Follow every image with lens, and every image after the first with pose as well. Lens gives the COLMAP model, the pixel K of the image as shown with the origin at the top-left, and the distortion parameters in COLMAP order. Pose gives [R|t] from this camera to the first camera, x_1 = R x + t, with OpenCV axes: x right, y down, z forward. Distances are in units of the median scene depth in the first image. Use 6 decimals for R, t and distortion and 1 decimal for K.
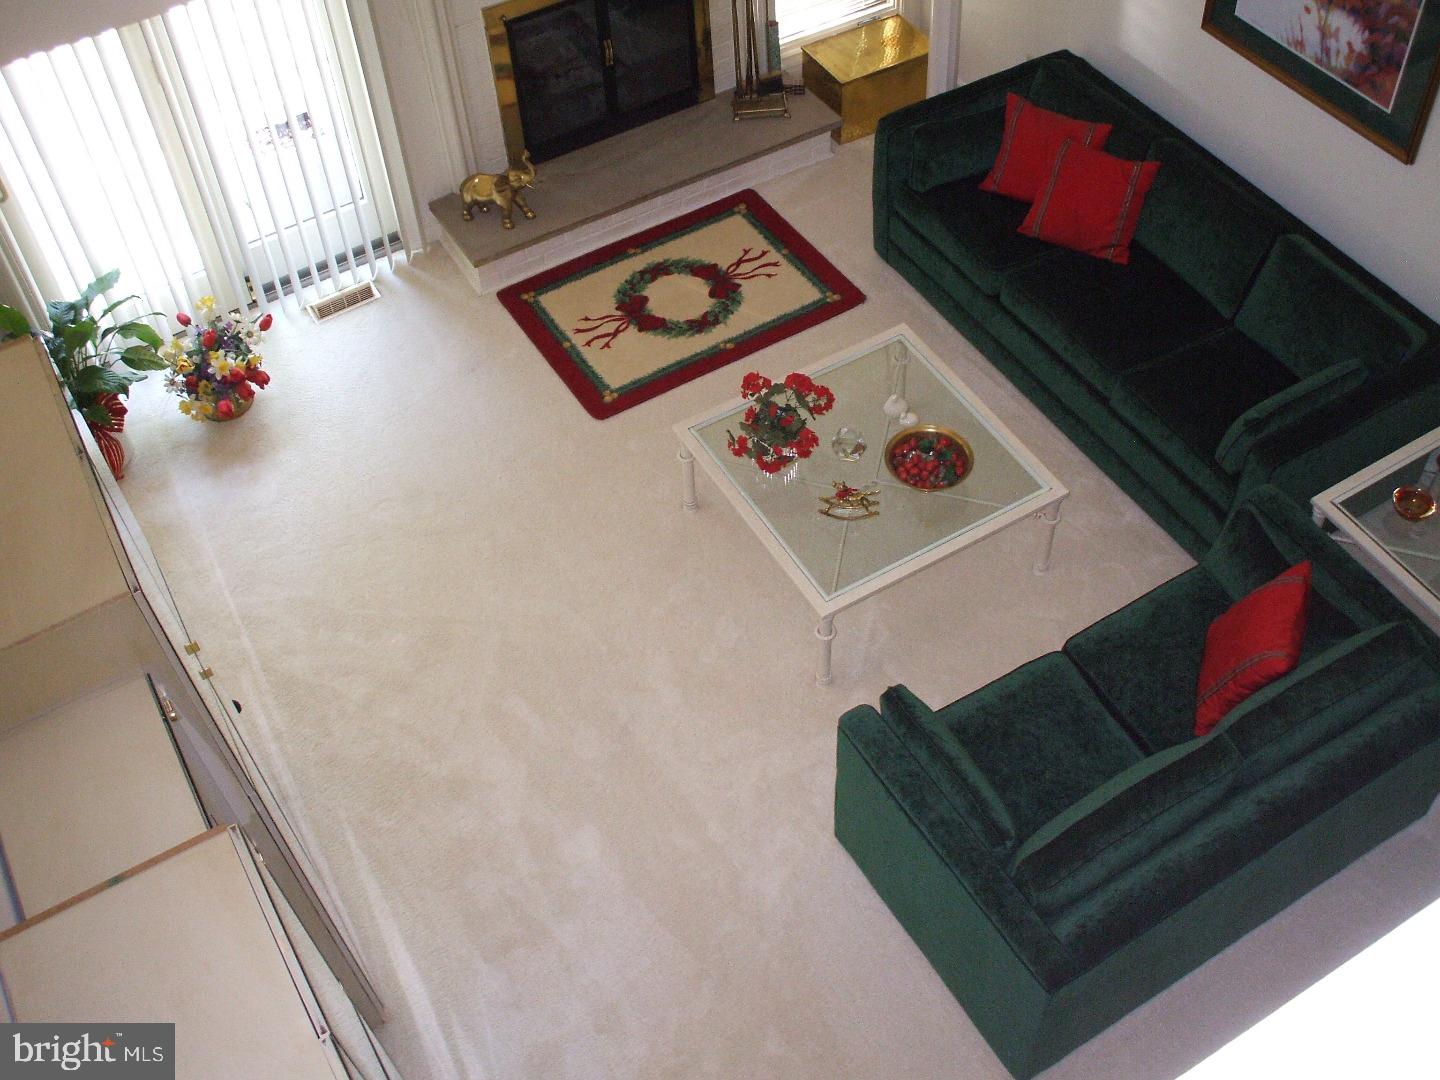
lens RADIAL K [[1575.0, 0, 739.5], [0, 1575.0, 540.8], [0, 0, 1]] dist [-0.258760, 0.367834]
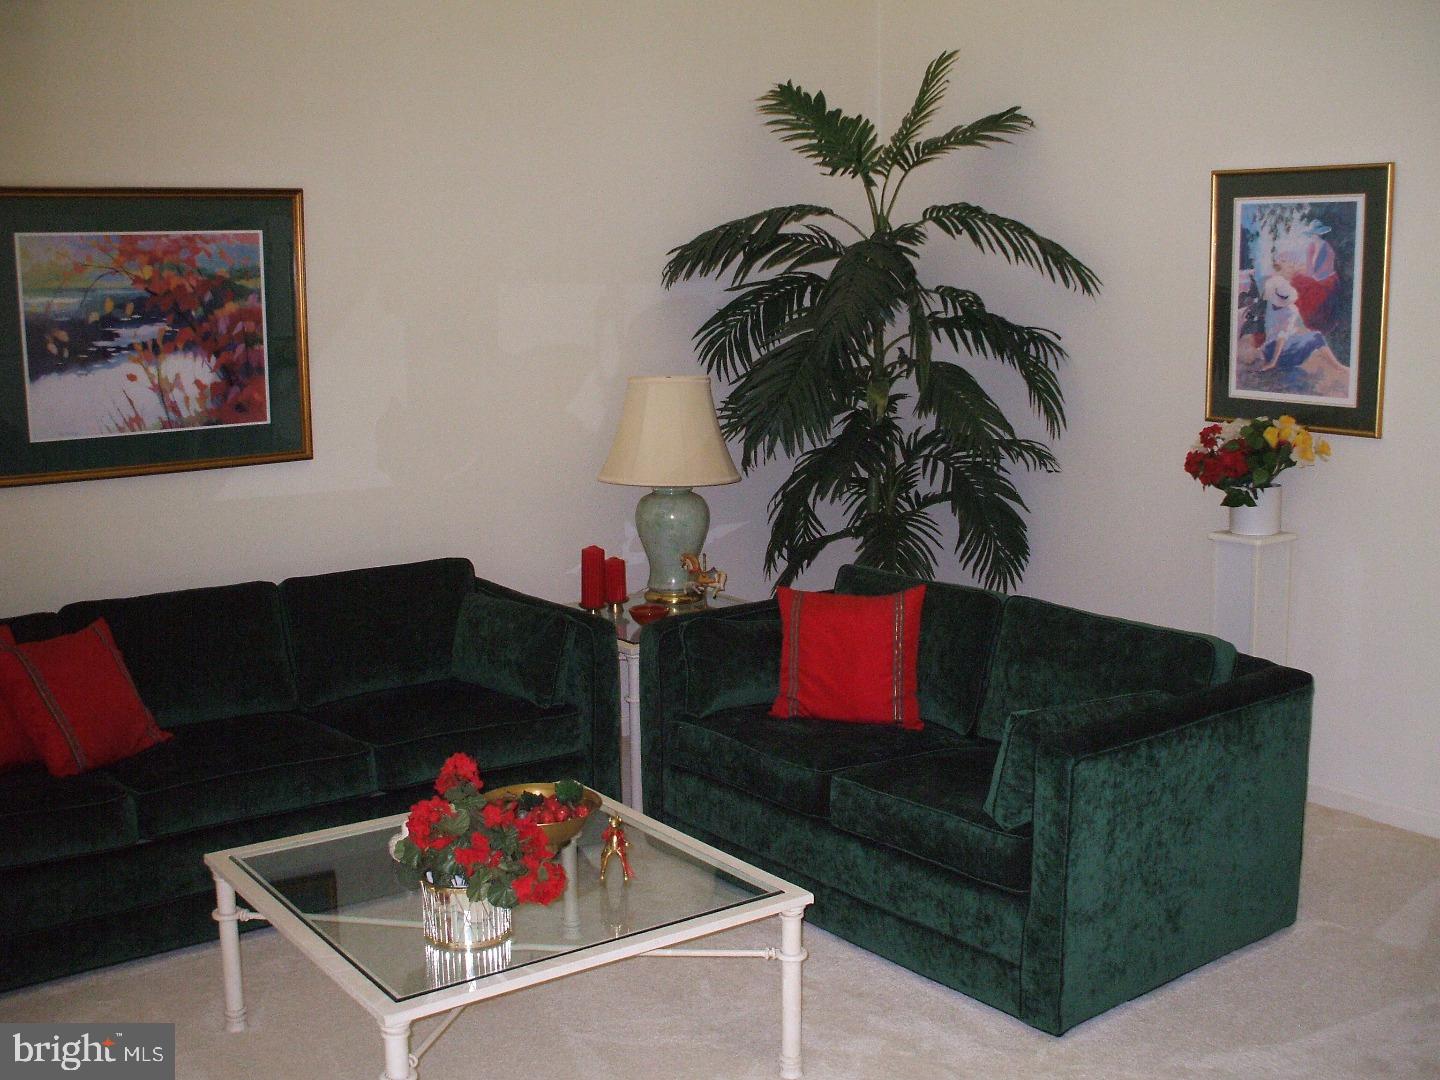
lens RADIAL K [[1575.0, 0, 739.5], [0, 1575.0, 540.8], [0, 0, 1]] dist [-0.258760, 0.367834]
pose [[-0.104969, -0.122212, 0.986938, -0.450114], [0.768029, 0.620486, 0.158521, -0.131515], [-0.631754, 0.774636, 0.028731, 0.673288]]
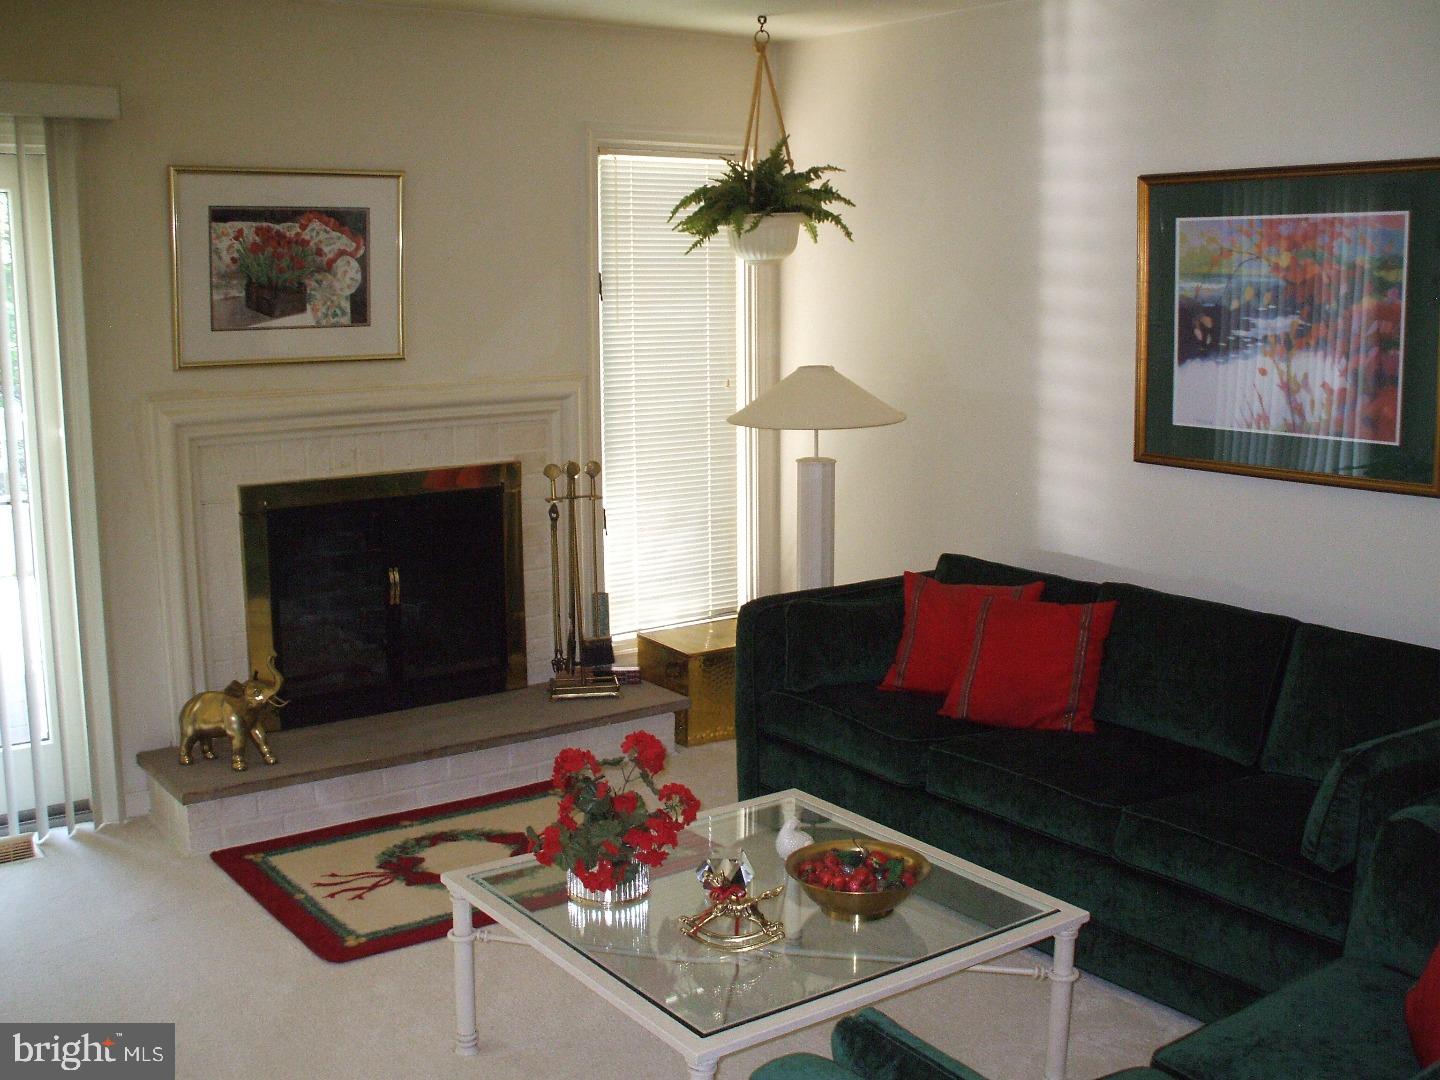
lens RADIAL K [[1575.0, 0, 739.5], [0, 1575.0, 540.8], [0, 0, 1]] dist [-0.258760, 0.367834]
pose [[0.994255, 0.022505, 0.104645, 0.007130], [0.050670, 0.762202, -0.645353, 0.196969], [-0.094284, 0.646948, 0.756683, 0.372718]]
